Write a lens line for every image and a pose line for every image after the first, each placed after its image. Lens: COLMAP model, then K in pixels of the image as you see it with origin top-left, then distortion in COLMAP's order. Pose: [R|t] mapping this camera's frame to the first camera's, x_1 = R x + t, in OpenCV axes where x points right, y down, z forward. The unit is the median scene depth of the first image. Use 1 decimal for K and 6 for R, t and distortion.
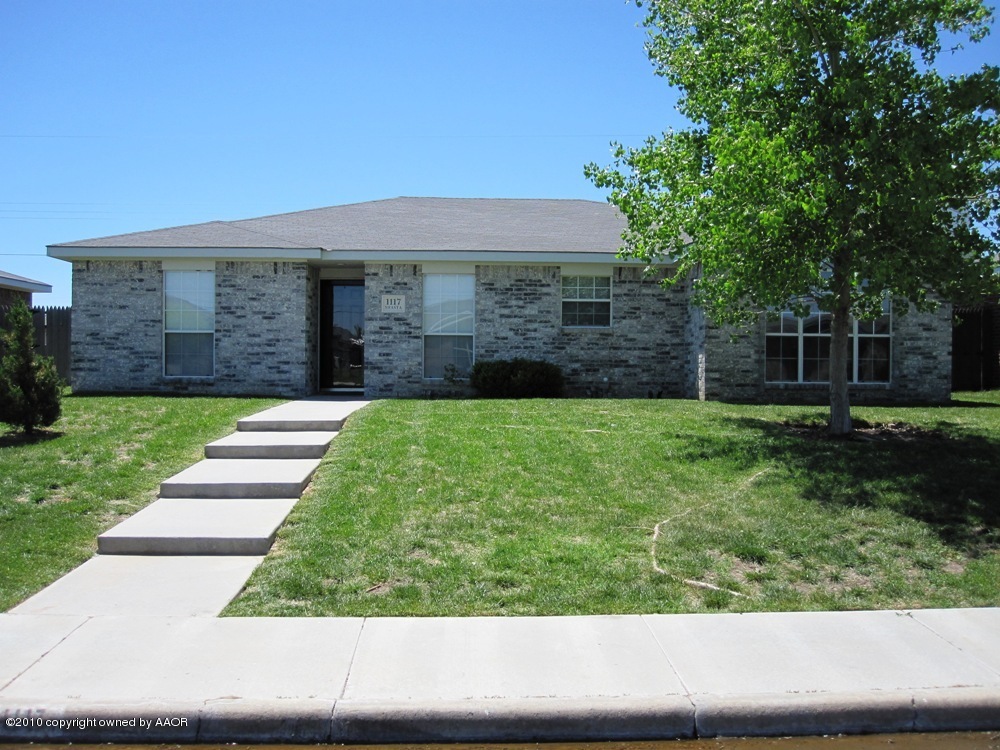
lens RADIAL K [[973.9, 0, 500.0], [0, 973.9, 375.0], [0, 0, 1]] dist [-0.078720, 0.035661]
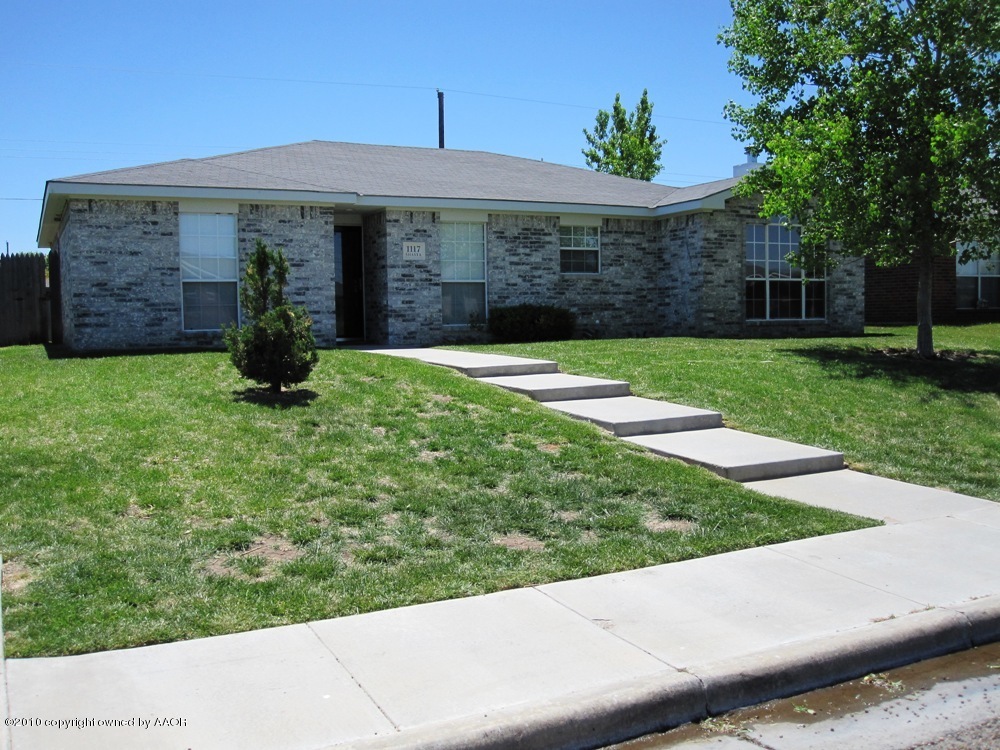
lens RADIAL K [[973.9, 0, 500.0], [0, 973.9, 375.0], [0, 0, 1]] dist [-0.078720, 0.035661]
pose [[0.910572, -0.046938, 0.410677, -0.444861], [0.026183, 0.998086, 0.056022, 0.000150], [-0.412520, -0.040260, 0.910058, 0.052185]]
